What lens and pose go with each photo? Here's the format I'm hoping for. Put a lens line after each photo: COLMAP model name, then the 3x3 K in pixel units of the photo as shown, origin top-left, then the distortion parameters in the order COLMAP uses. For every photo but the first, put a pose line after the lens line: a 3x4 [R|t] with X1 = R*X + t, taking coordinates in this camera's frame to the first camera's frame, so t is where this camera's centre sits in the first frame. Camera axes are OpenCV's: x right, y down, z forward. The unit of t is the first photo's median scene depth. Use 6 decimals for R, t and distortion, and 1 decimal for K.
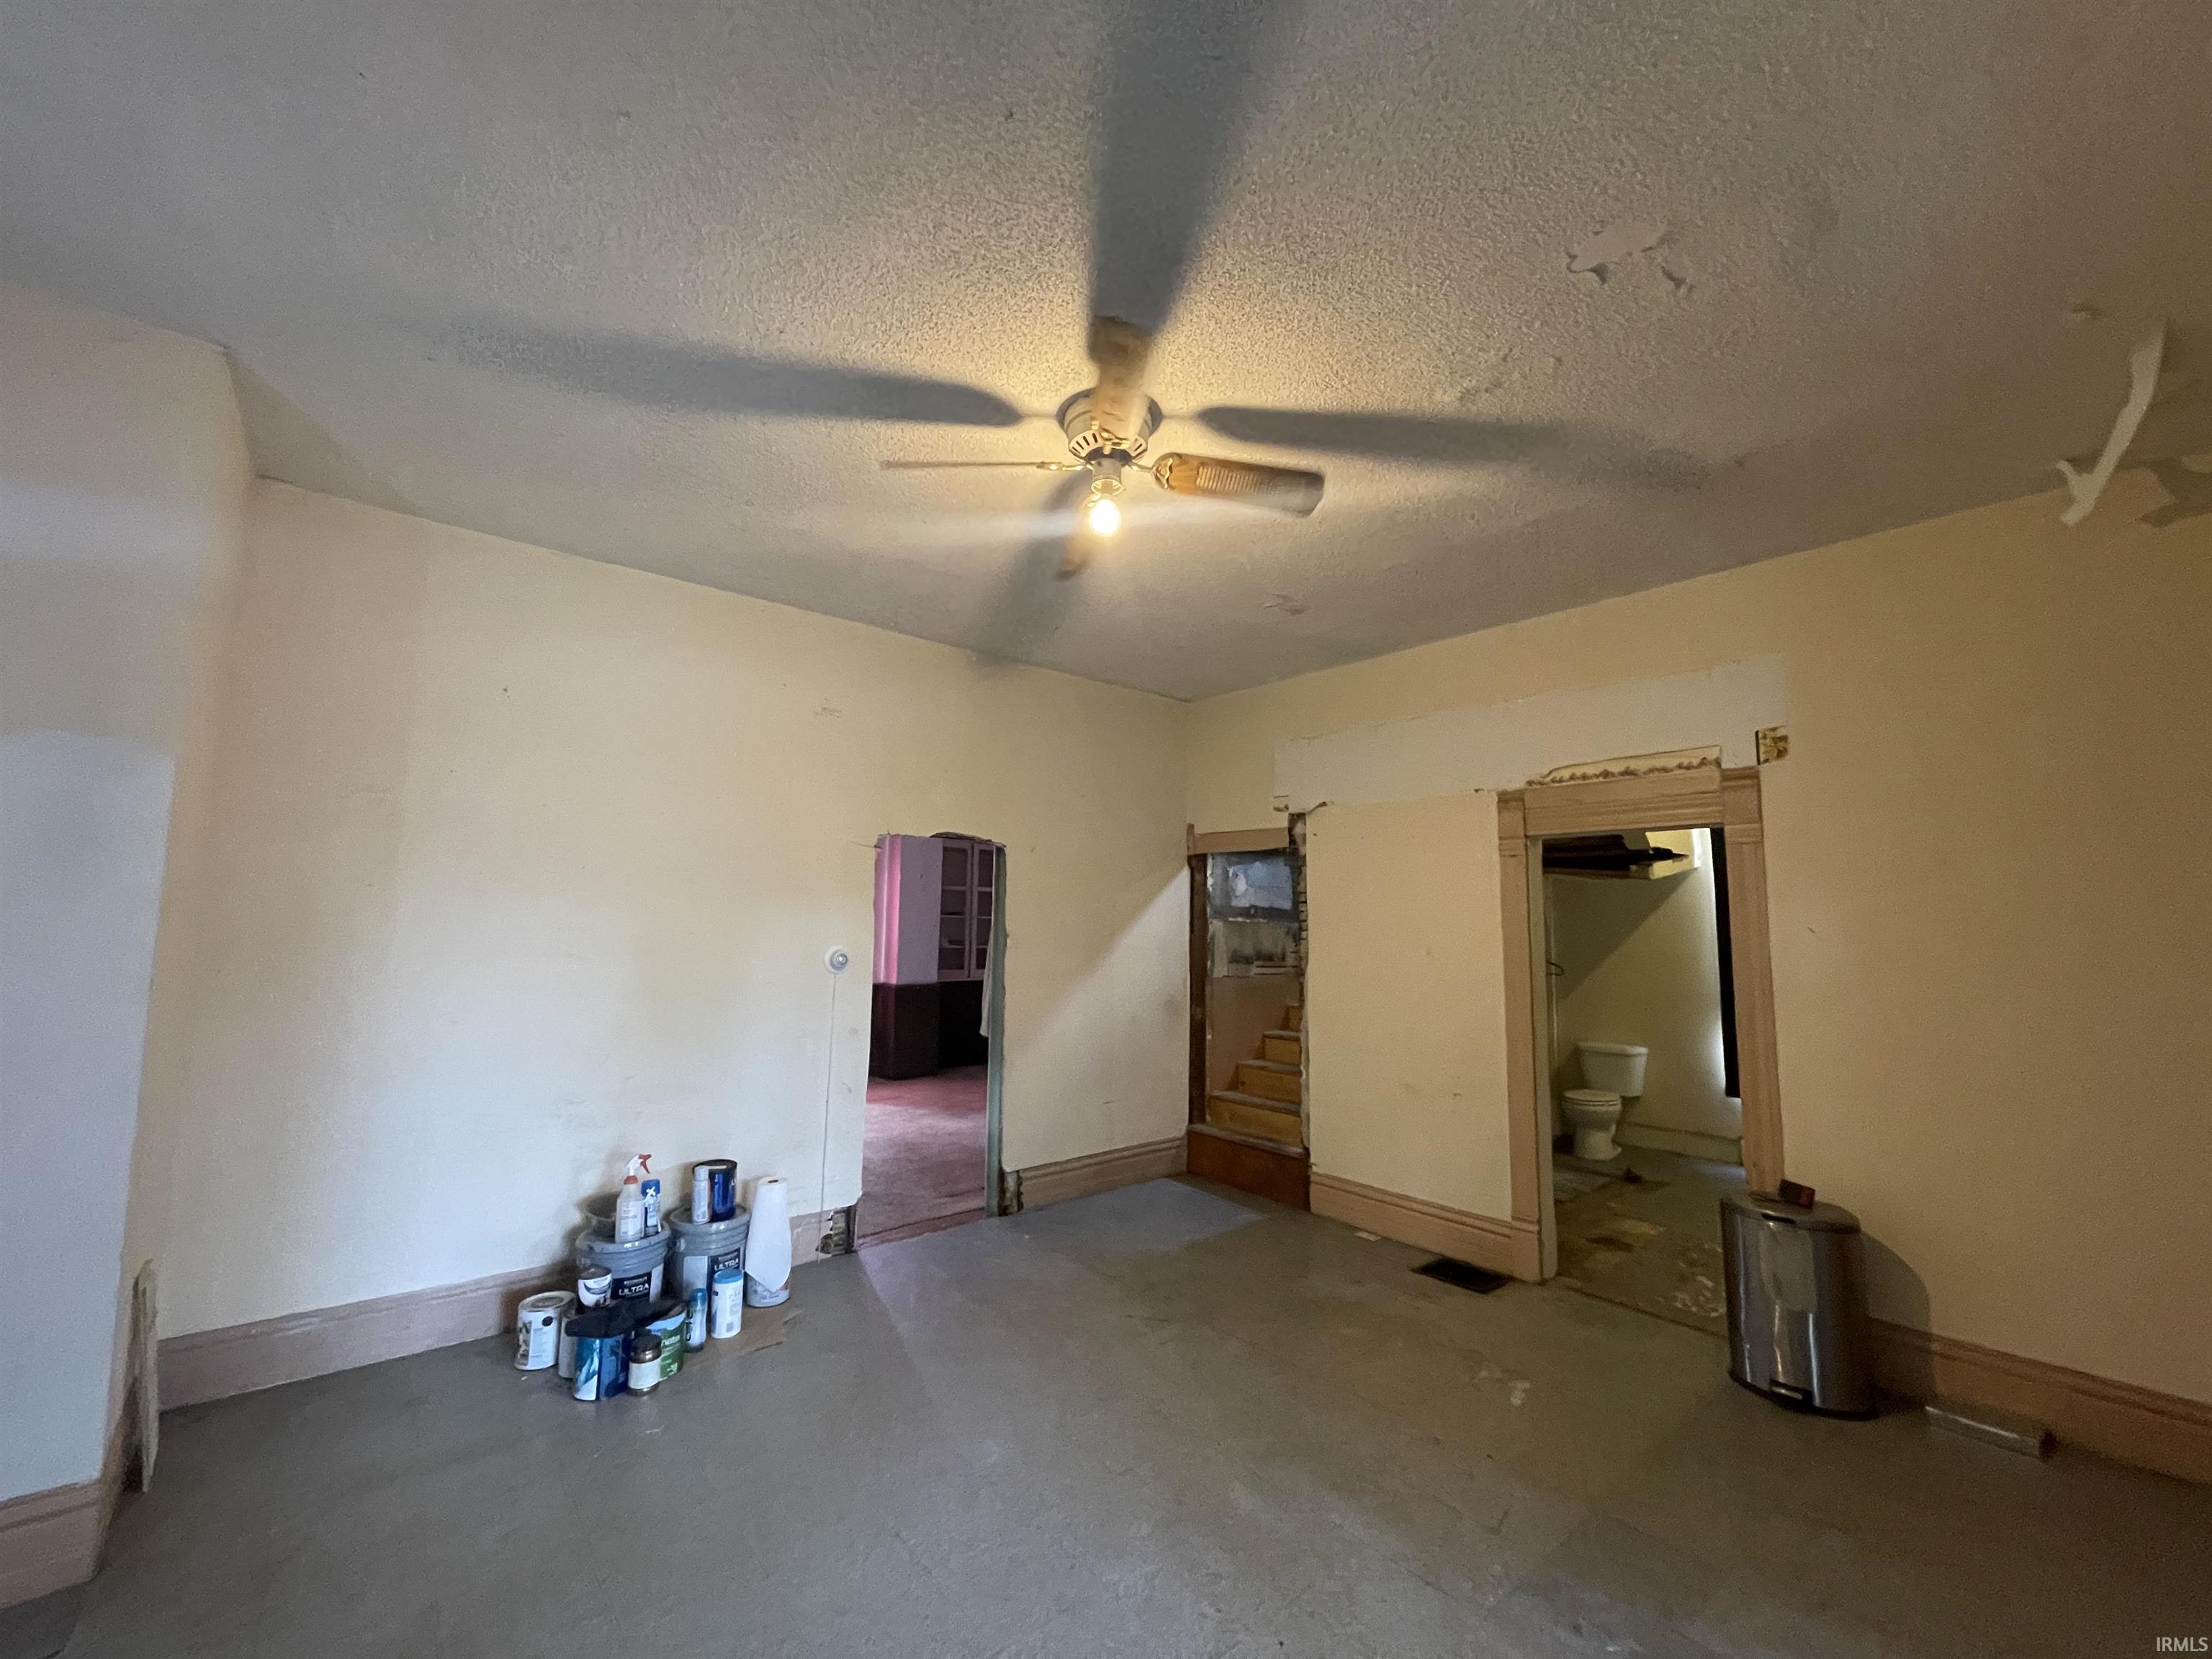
lens RADIAL K [[895.8, 0, 1117.6], [0, 895.8, 821.3], [0, 0, 1]] dist [0.002954, 0.000598]
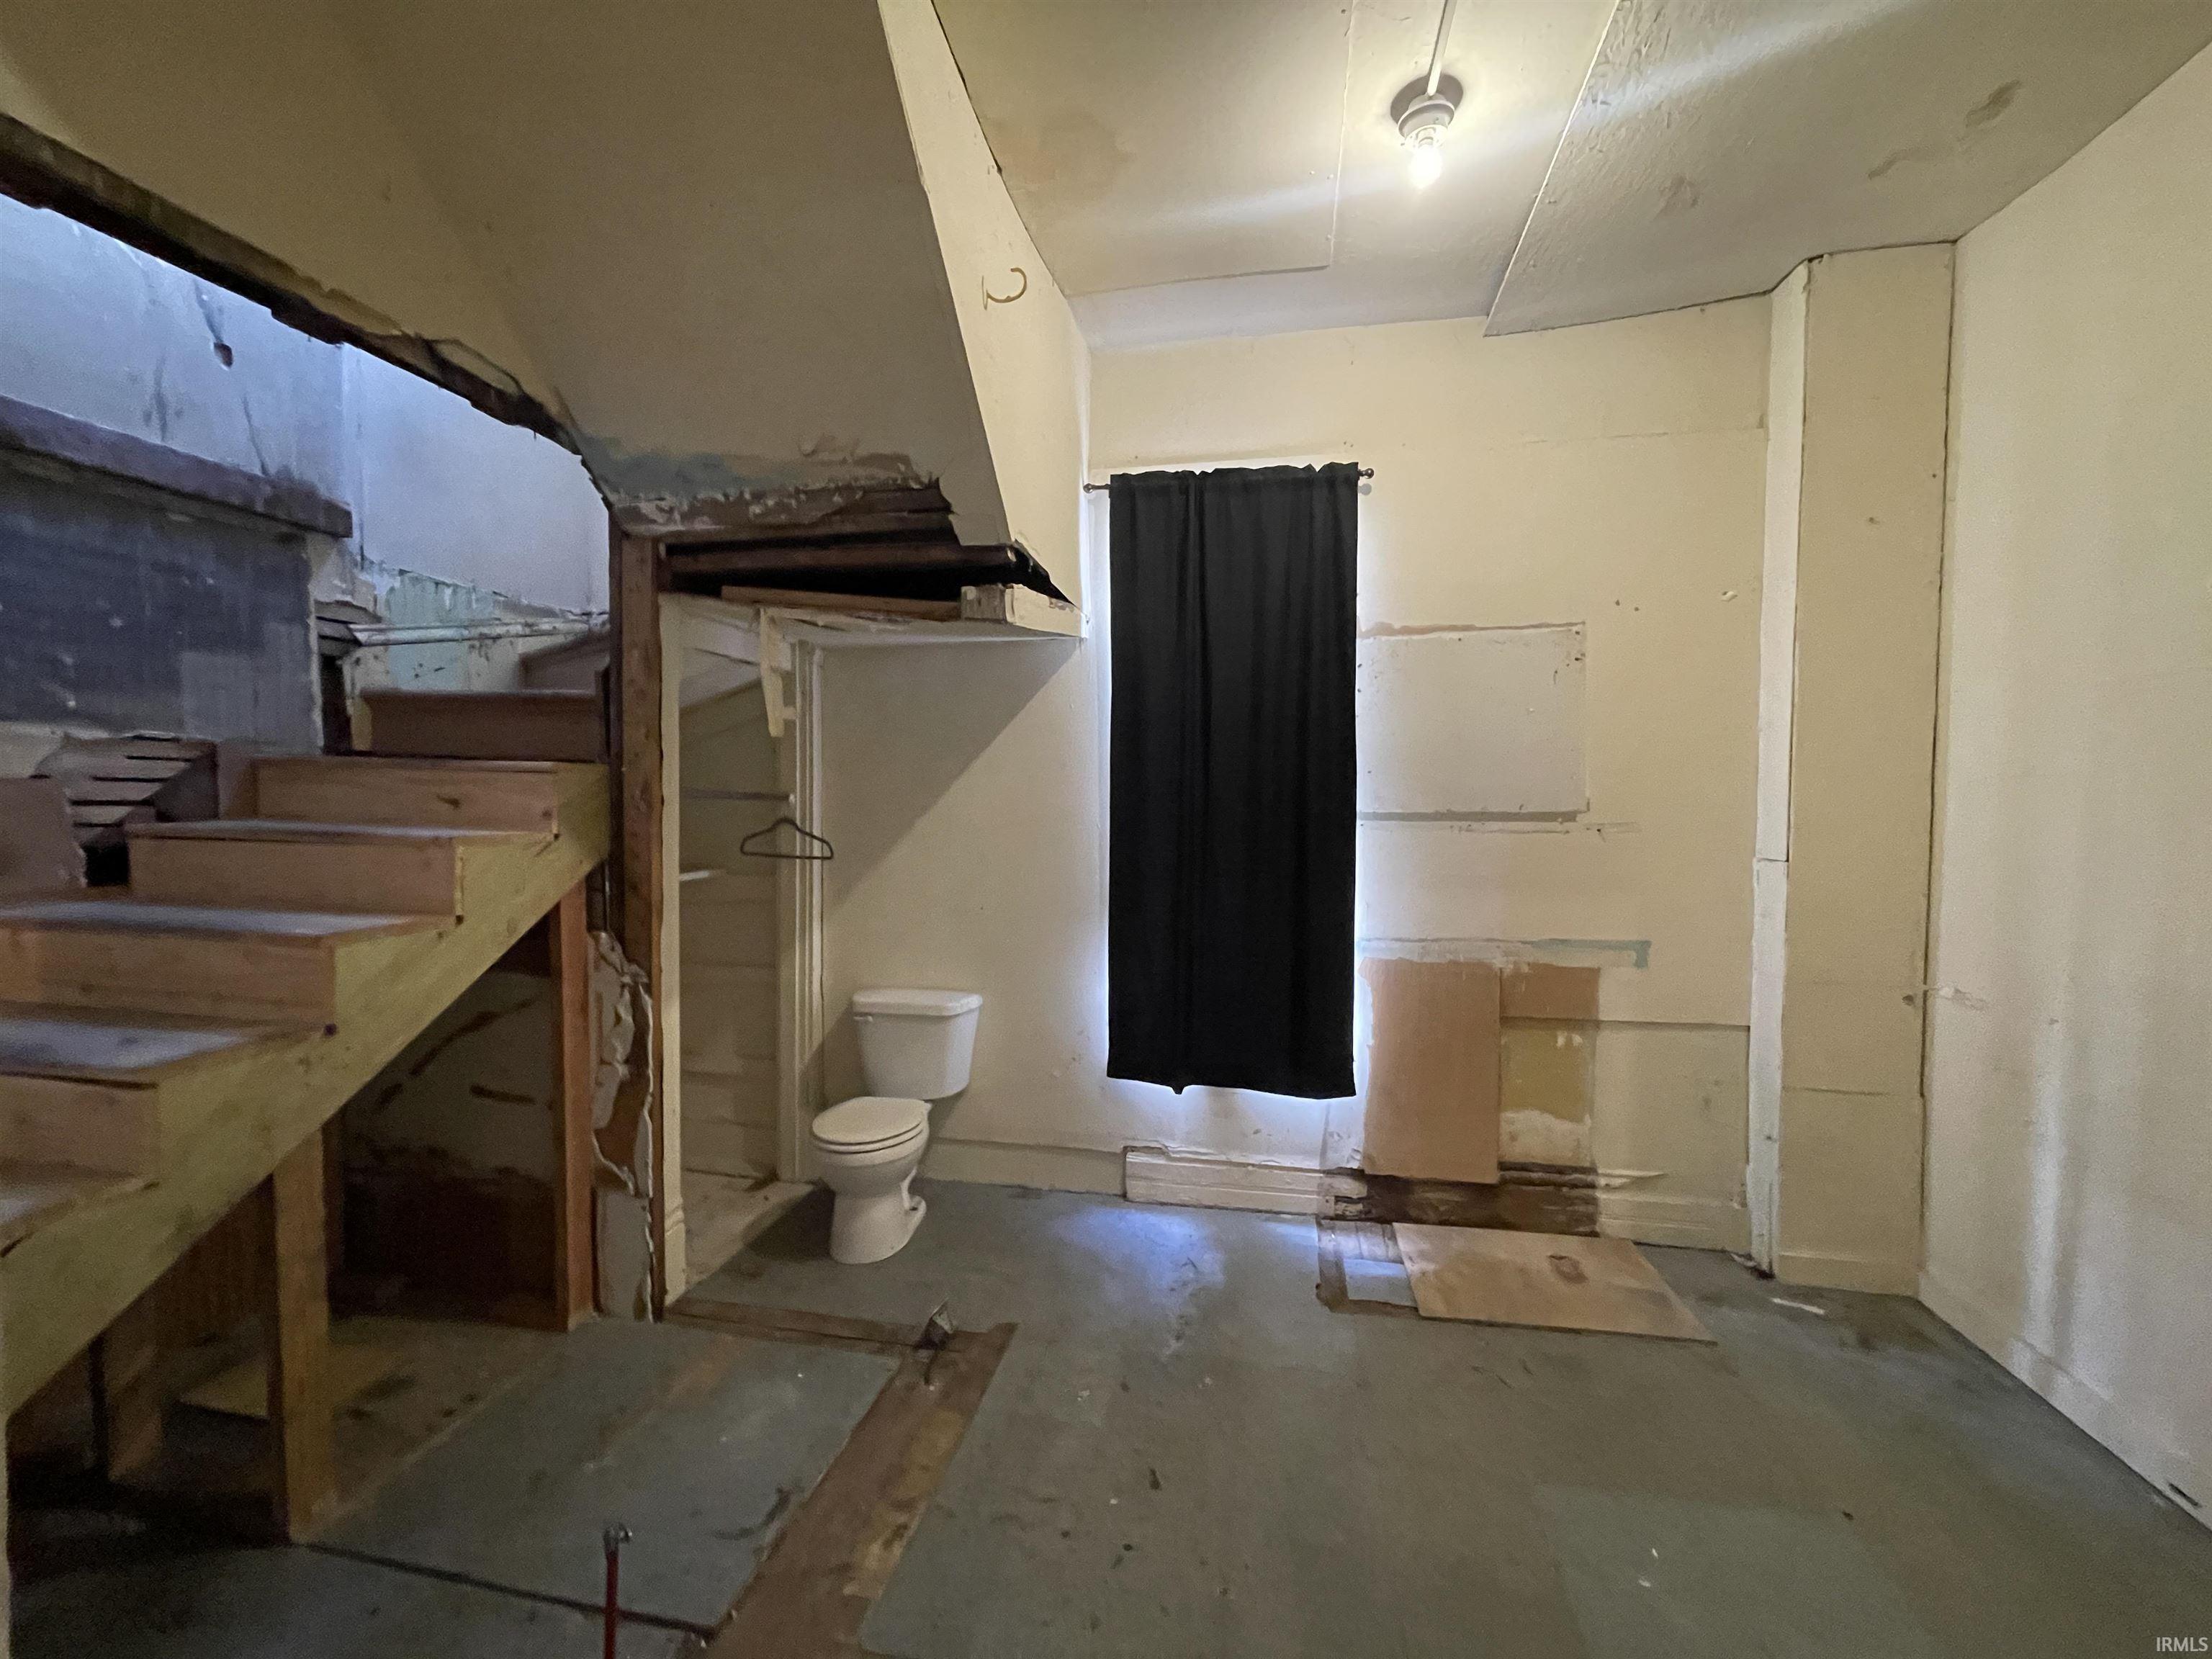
lens RADIAL K [[895.8, 0, 1112.4], [0, 895.8, 832.3], [0, 0, 1]] dist [0.002954, 0.000598]
pose [[0.788125, -0.024918, 0.615011, 0.345881], [-0.064259, 0.990389, 0.122472, 0.096608], [-0.612152, -0.136043, 0.778949, 0.582809]]
